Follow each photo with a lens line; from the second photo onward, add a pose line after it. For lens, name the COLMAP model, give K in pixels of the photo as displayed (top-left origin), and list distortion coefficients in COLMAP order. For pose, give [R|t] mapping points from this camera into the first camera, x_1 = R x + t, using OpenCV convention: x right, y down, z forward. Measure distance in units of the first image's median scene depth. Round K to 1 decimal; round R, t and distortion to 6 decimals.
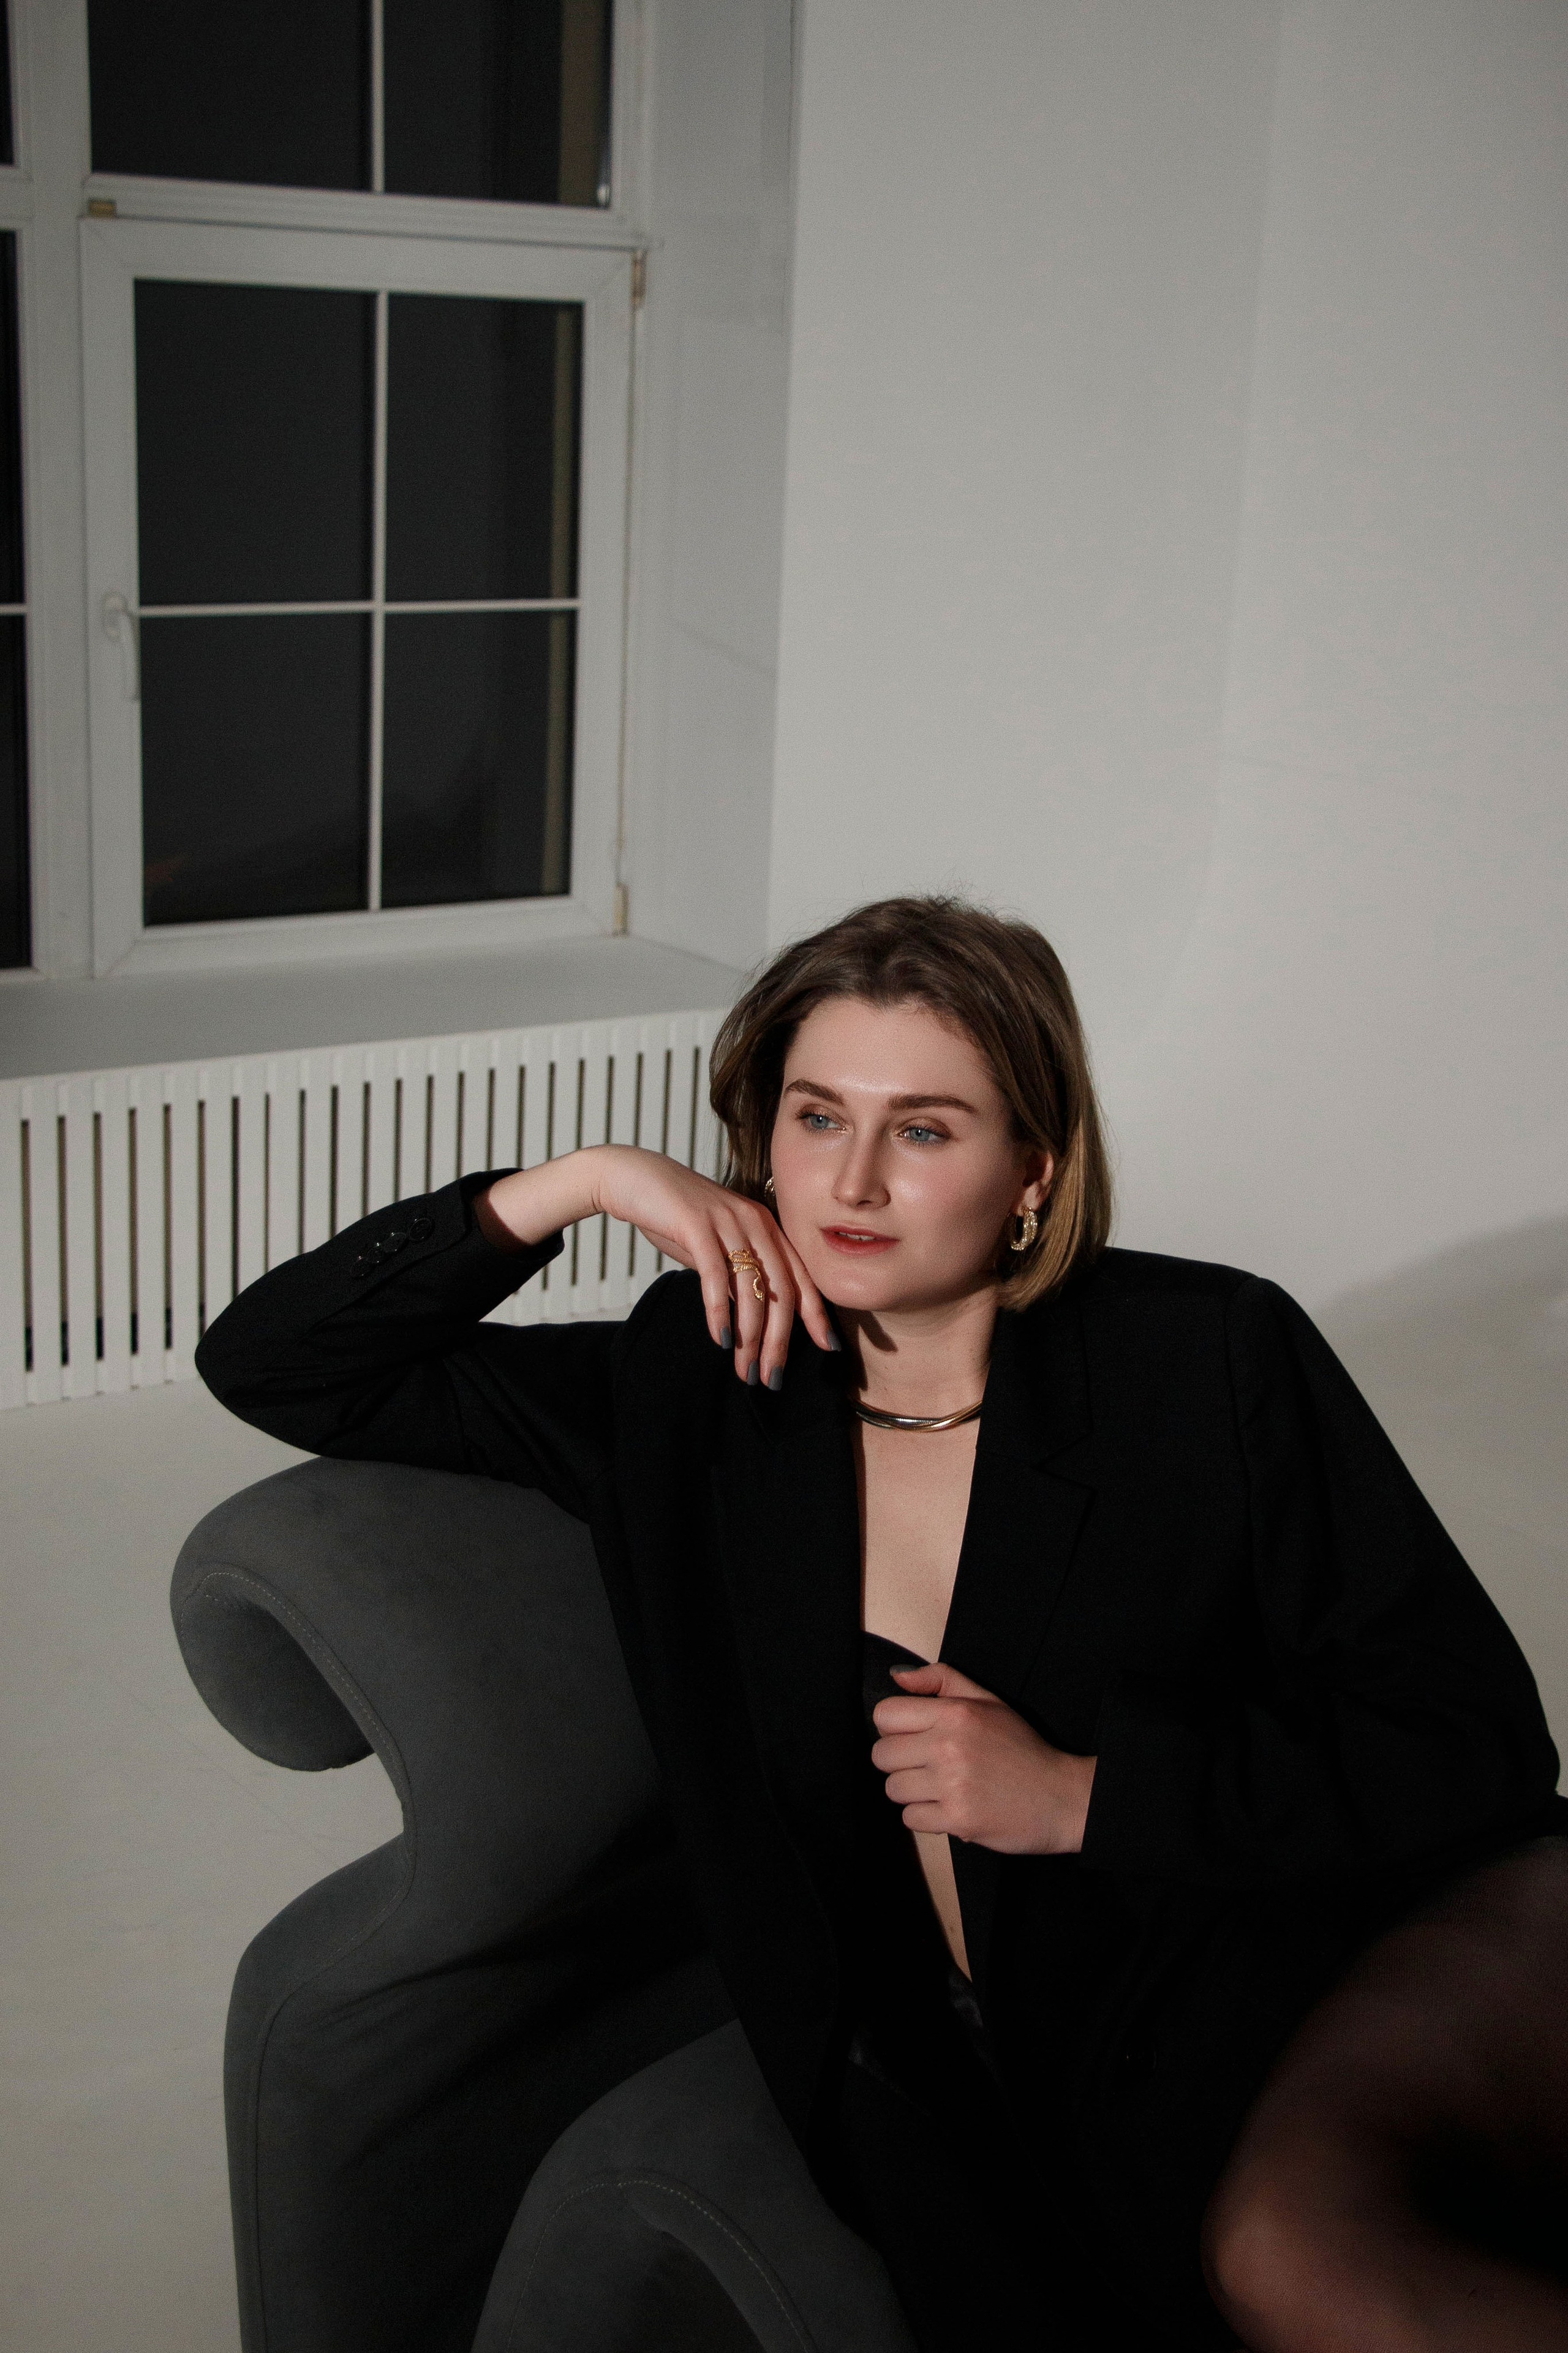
lens RADIAL K [[3644.8, 0, 784.0], [0, 3644.8, 1176.5], [0, 0, 1]] dist [0.004824, 0.804051]
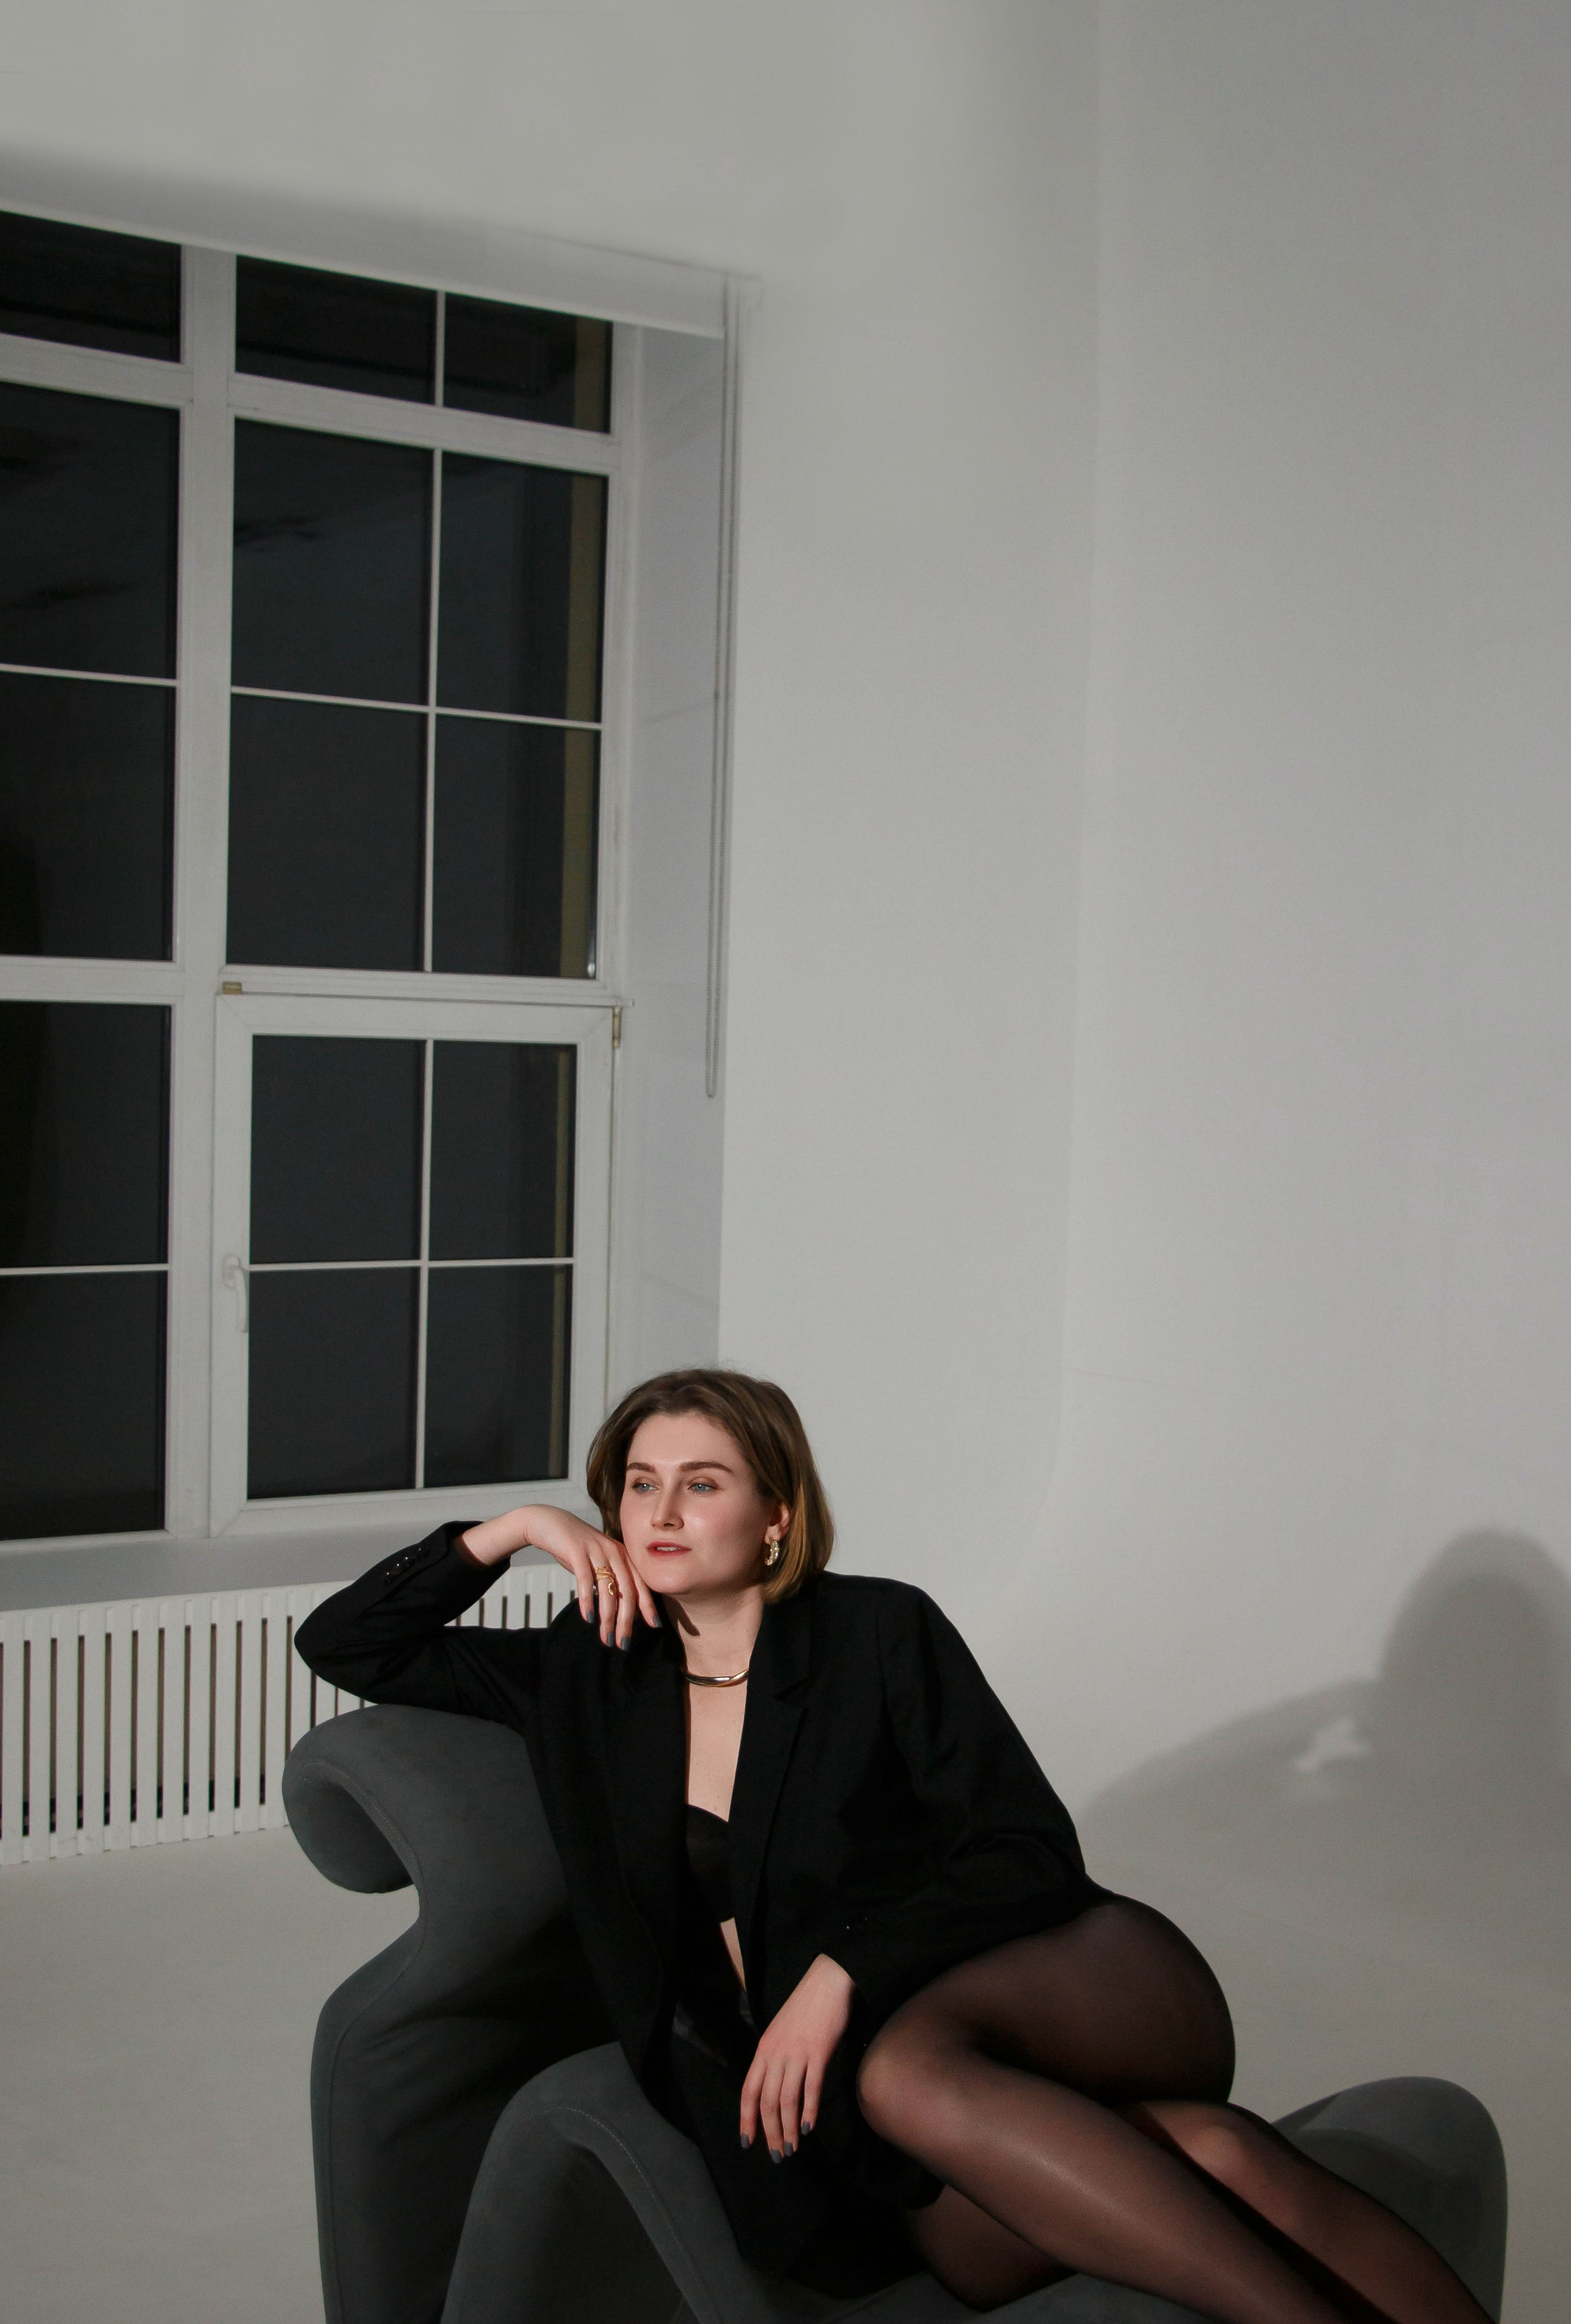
lens RADIAL K [[3153.7, 0, 785.5], [0, 3153.7, 1162.0], [0, 0, 1]] dist [-0.024279, 0.076559]
pose [[0.999894, -0.014514, 0.000660, 0.027598], [0.014361, 0.980375, -0.196616, 0.047400], [0.002206, 0.196605, 0.980480, -0.189644]]
